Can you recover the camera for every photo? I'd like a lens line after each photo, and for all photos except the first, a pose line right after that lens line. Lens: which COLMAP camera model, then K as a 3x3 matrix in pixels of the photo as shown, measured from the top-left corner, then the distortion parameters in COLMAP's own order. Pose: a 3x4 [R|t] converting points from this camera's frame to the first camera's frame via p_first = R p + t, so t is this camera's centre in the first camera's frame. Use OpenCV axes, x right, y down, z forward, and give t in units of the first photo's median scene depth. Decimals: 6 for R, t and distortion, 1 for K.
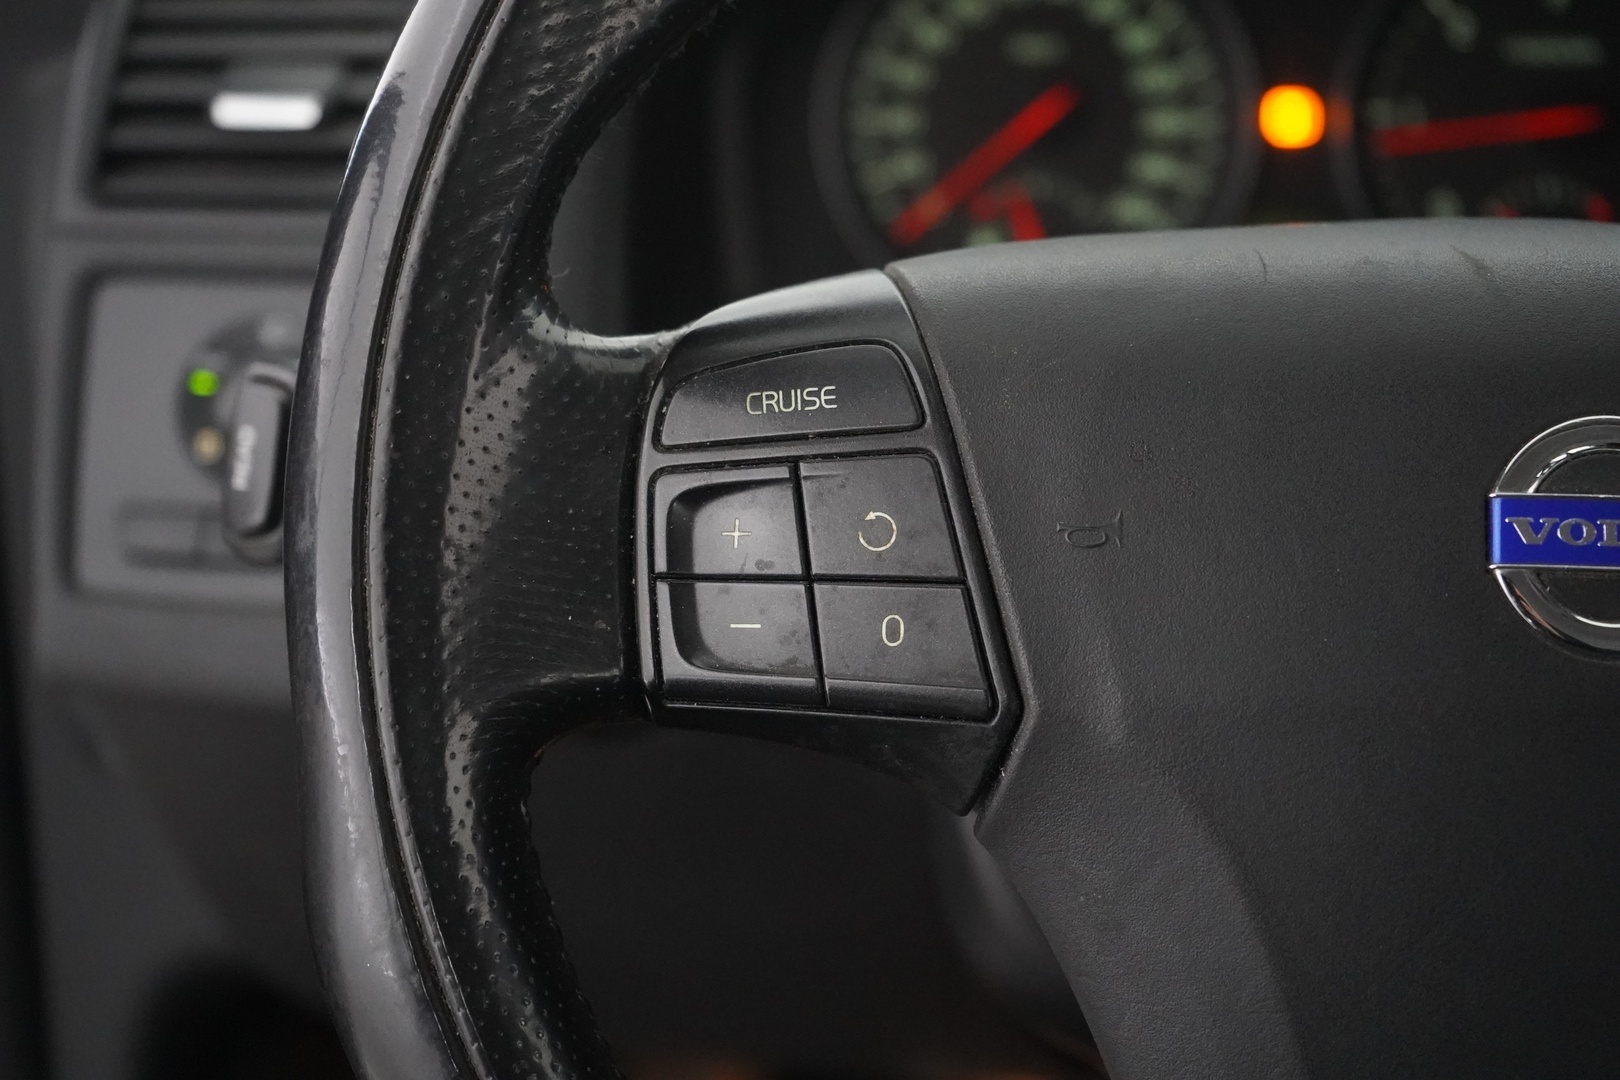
lens RADIAL K [[2971.4, 0, 810.0], [0, 2971.4, 540.0], [0, 0, 1]] dist [0.004010, 0.134813]
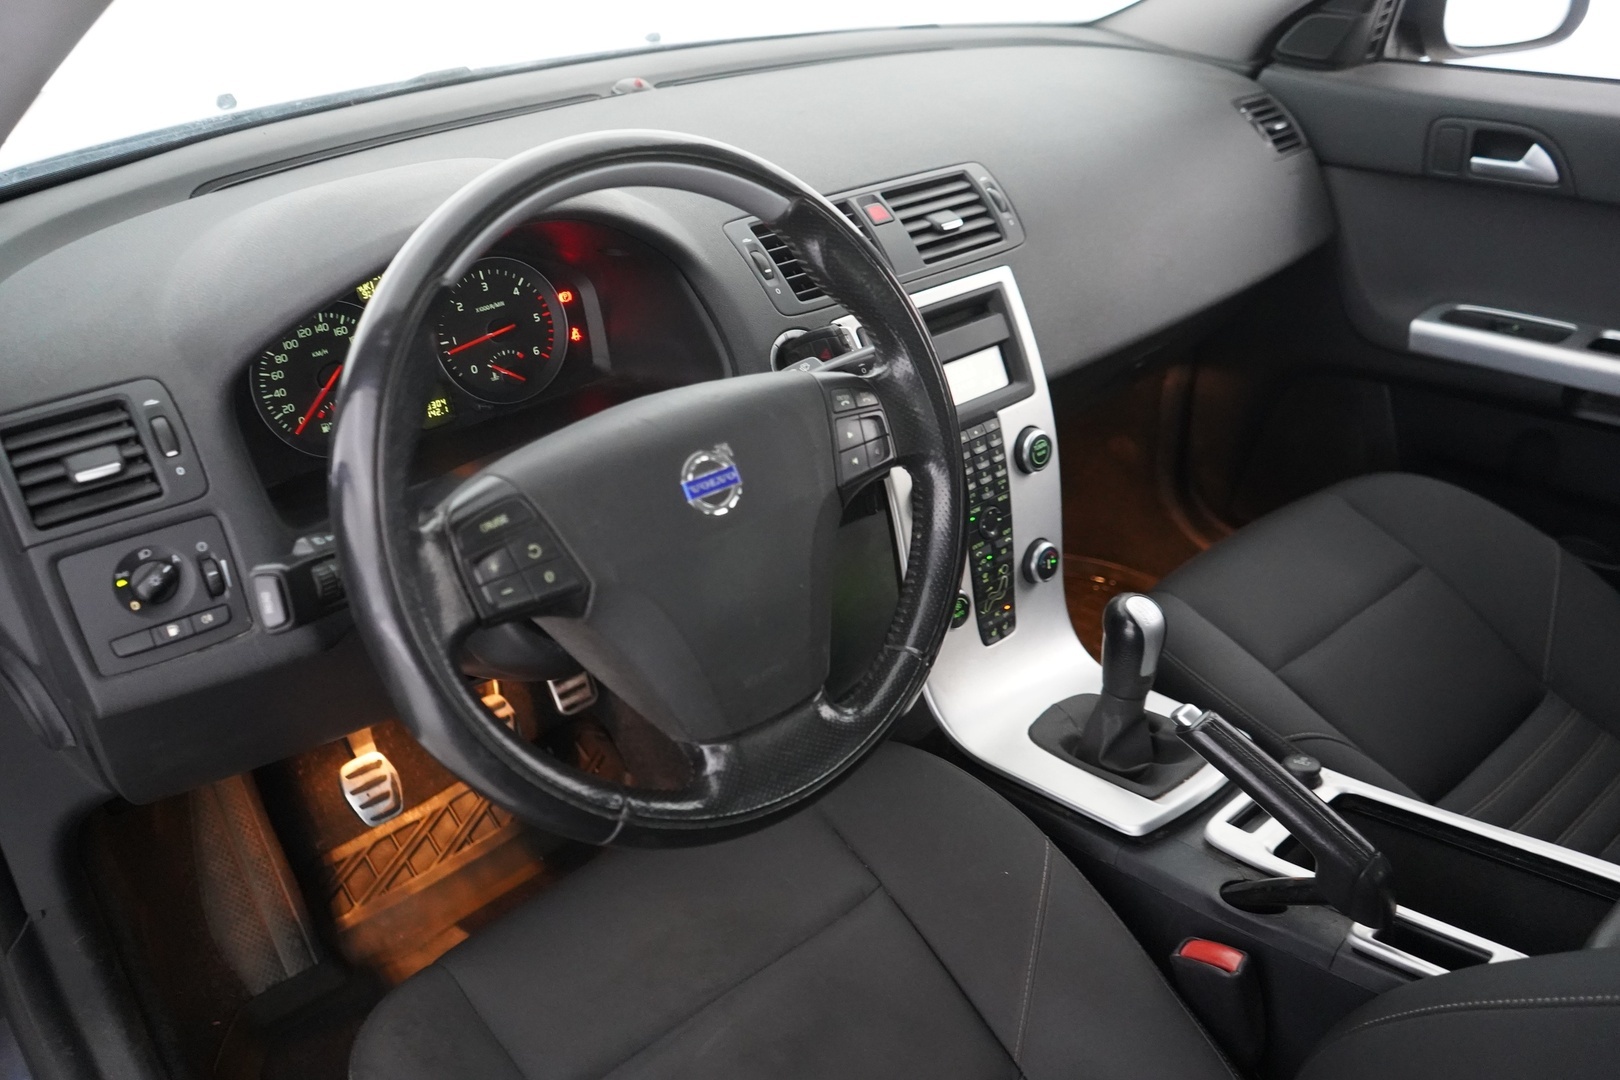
lens RADIAL K [[1325.4, 0, 810.0], [0, 1325.4, 540.0], [0, 0, 1]] dist [0.002310, 0.011502]
pose [[0.737653, -0.351212, 0.576644, -0.611864], [0.275665, 0.936295, 0.217627, -0.255796], [-0.616342, -0.001572, 0.787477, -0.388241]]
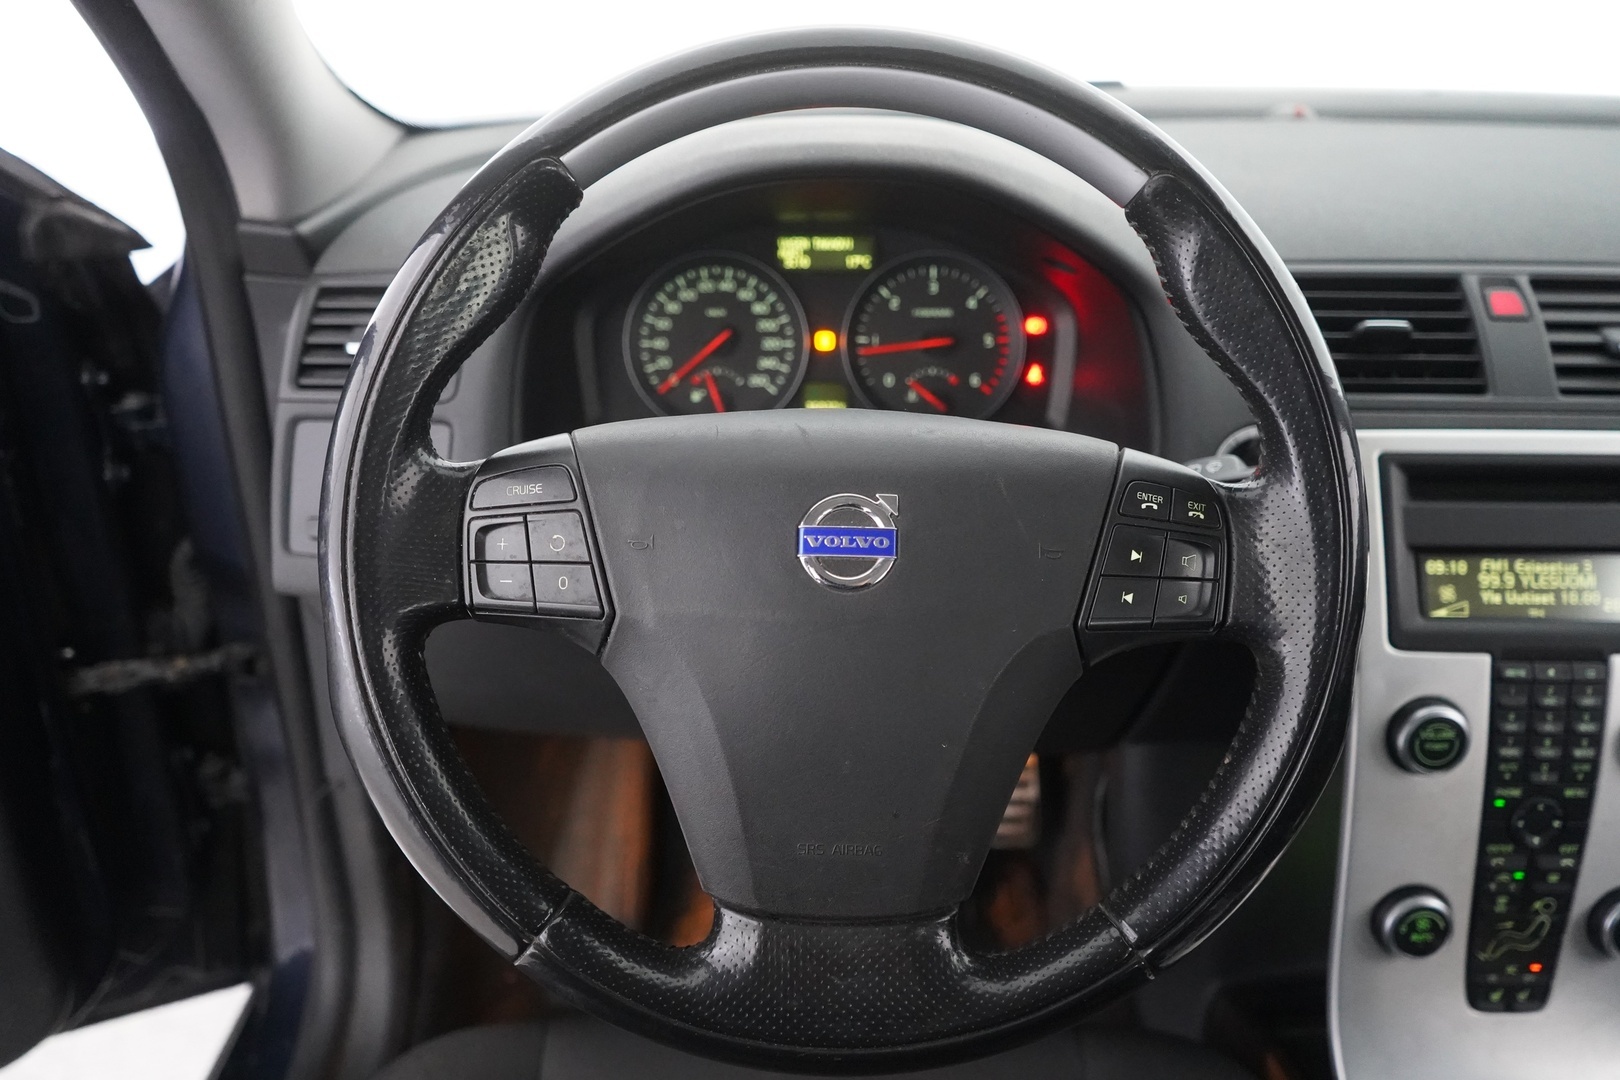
lens RADIAL K [[1325.4, 0, 810.0], [0, 1325.4, 540.0], [0, 0, 1]] dist [0.002310, 0.011502]
pose [[0.999103, -0.011928, 0.040634, 0.185314], [0.010246, 0.999092, 0.041366, -0.048234], [-0.041091, -0.040912, 0.998317, -0.111004]]
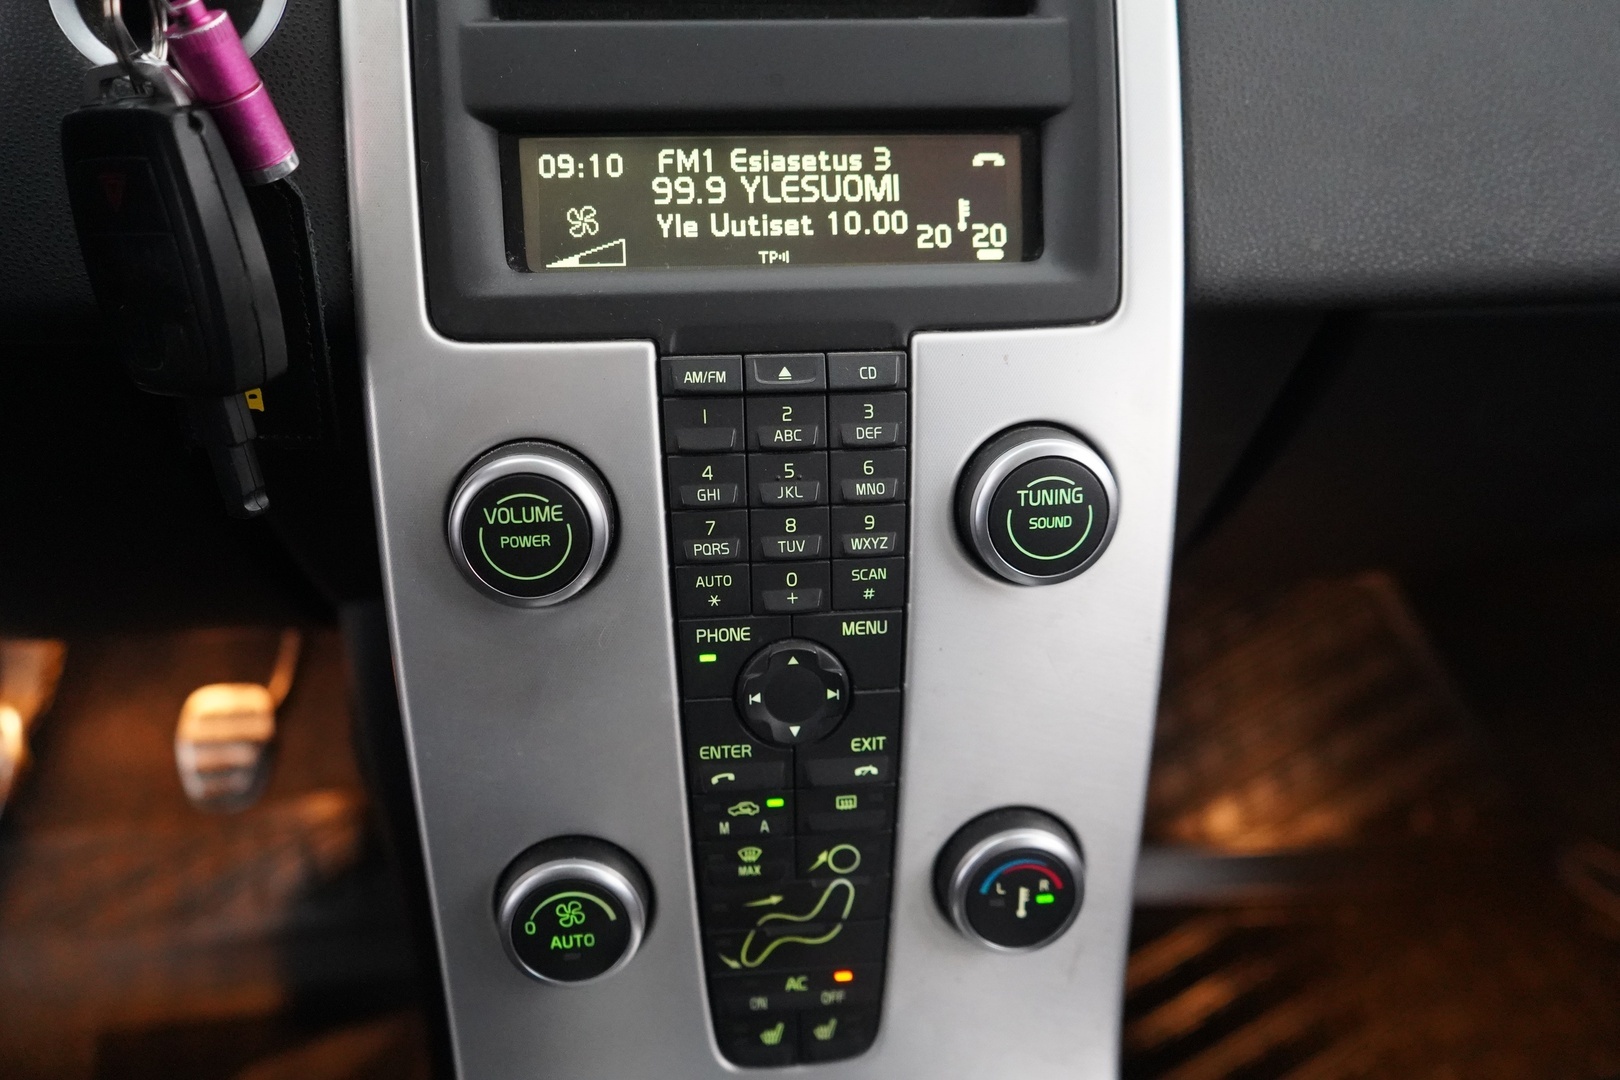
lens RADIAL K [[1325.4, 0, 810.0], [0, 1325.4, 540.0], [0, 0, 1]] dist [0.002310, 0.011502]
pose [[0.991465, -0.062518, 0.114406, 0.994592], [0.050631, 0.993287, 0.104009, 0.182787], [-0.120140, -0.097328, 0.987974, 0.631205]]
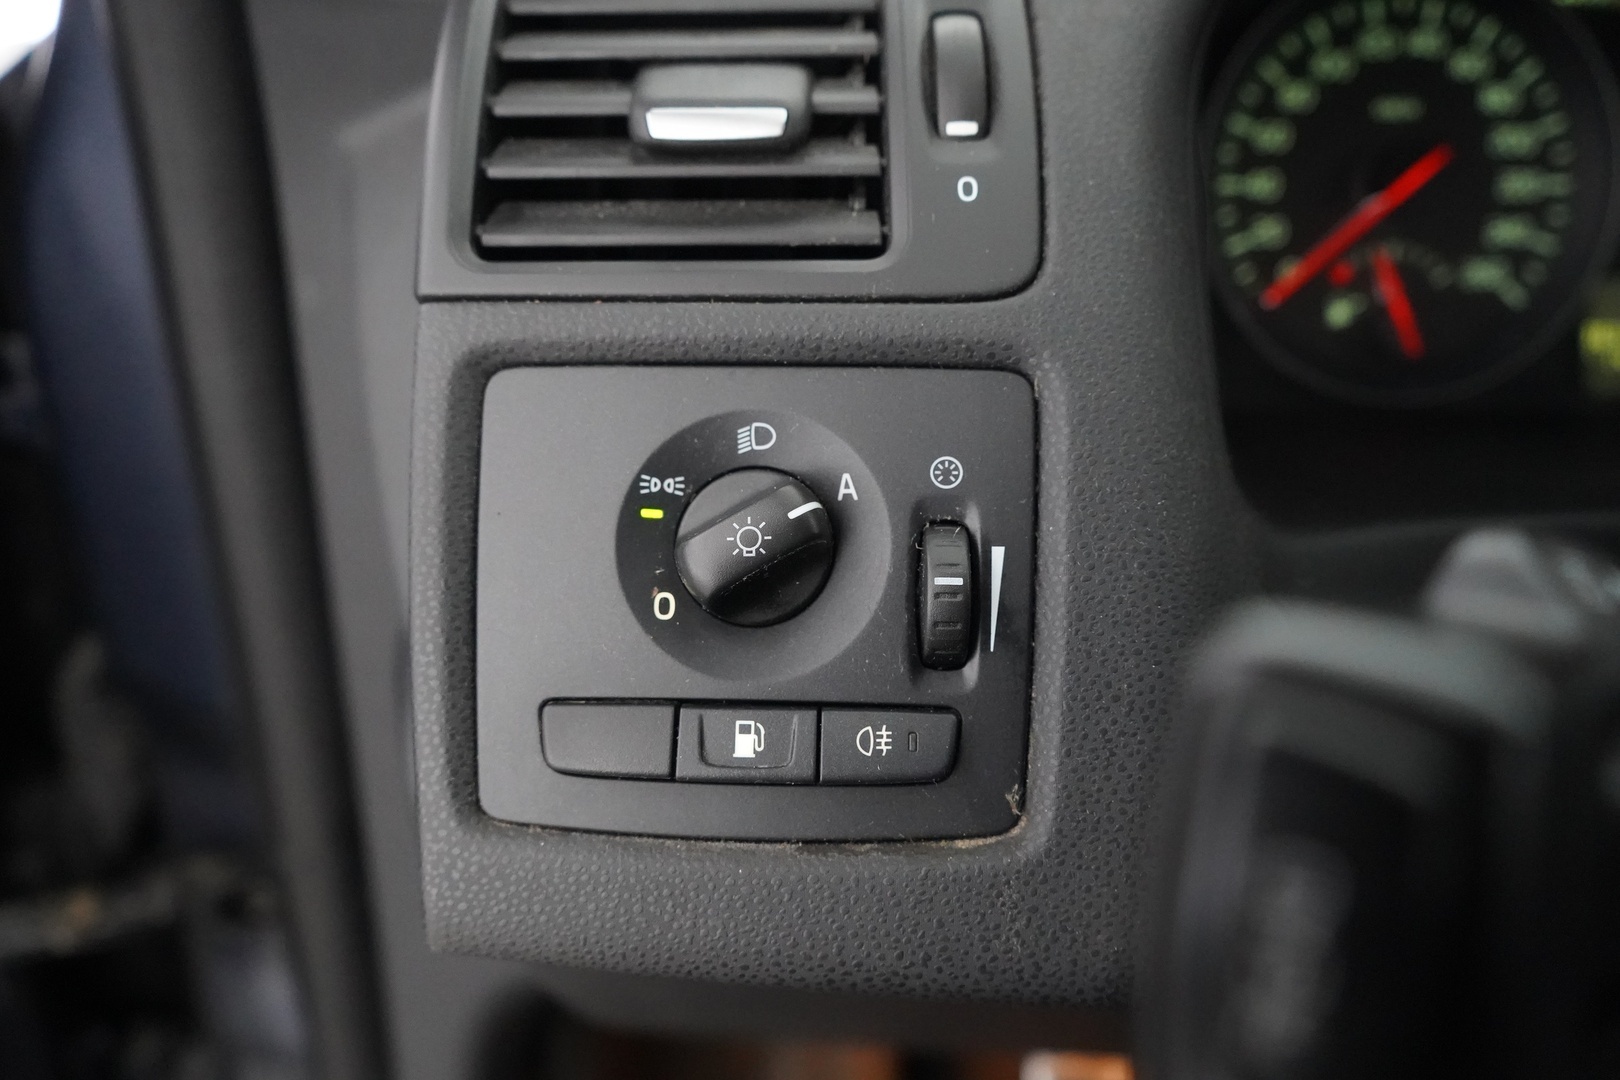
lens RADIAL K [[1312.9, 0, 774.5], [0, 1312.9, 549.0], [0, 0, 1]] dist [-0.005396, -0.004362]
pose [[0.995023, -0.034377, 0.093524, -0.303038], [0.029100, 0.997938, 0.057213, -0.090254], [-0.095298, -0.054207, 0.993972, 1.023450]]
